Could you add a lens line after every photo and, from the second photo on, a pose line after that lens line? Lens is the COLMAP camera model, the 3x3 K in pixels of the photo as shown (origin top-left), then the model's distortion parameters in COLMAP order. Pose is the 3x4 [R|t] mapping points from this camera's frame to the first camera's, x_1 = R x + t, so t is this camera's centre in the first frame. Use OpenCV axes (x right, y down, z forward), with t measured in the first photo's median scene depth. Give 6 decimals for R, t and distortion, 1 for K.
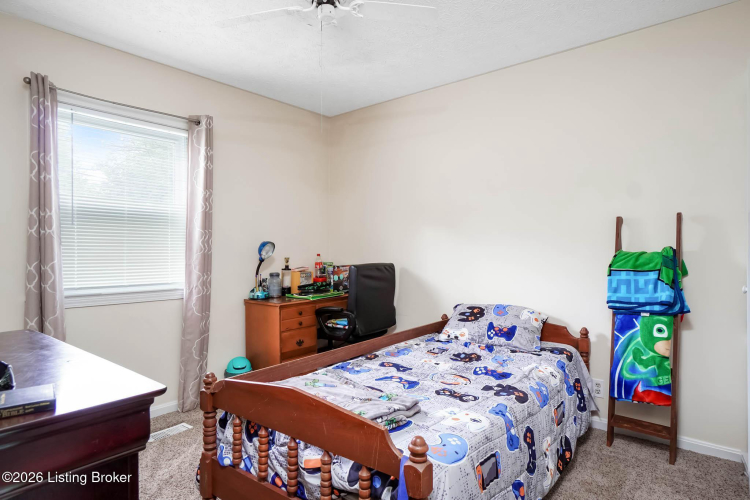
lens RADIAL K [[442.0, 0, 374.9], [0, 442.0, 251.5], [0, 0, 1]] dist [0.001001, 0.000020]
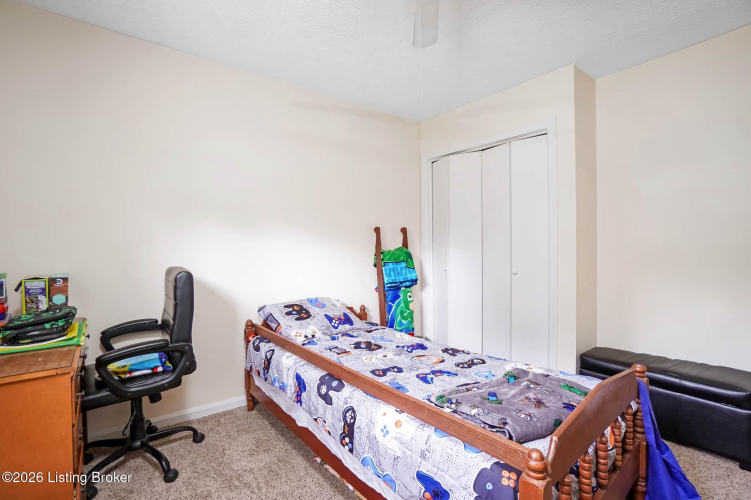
lens RADIAL K [[344.4, 0, 373.0], [0, 344.4, 248.0], [0, 0, 1]] dist [-0.038463, 0.000711]
pose [[0.224287, 0.002431, 0.974520, -0.648326], [0.006624, 0.999970, -0.004019, -0.002326], [-0.974501, 0.007357, 0.224264, 0.817302]]
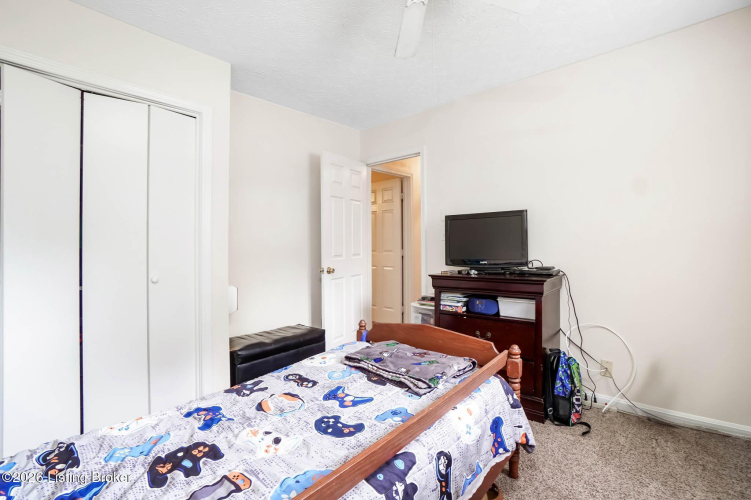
lens RADIAL K [[344.4, 0, 373.3], [0, 344.4, 246.3], [0, 0, 1]] dist [-0.038463, 0.000711]
pose [[-0.999432, 0.013168, 0.031035, -0.020070], [0.013336, 0.999898, 0.005199, -0.005322], [-0.030963, 0.005610, -0.999505, 1.425544]]
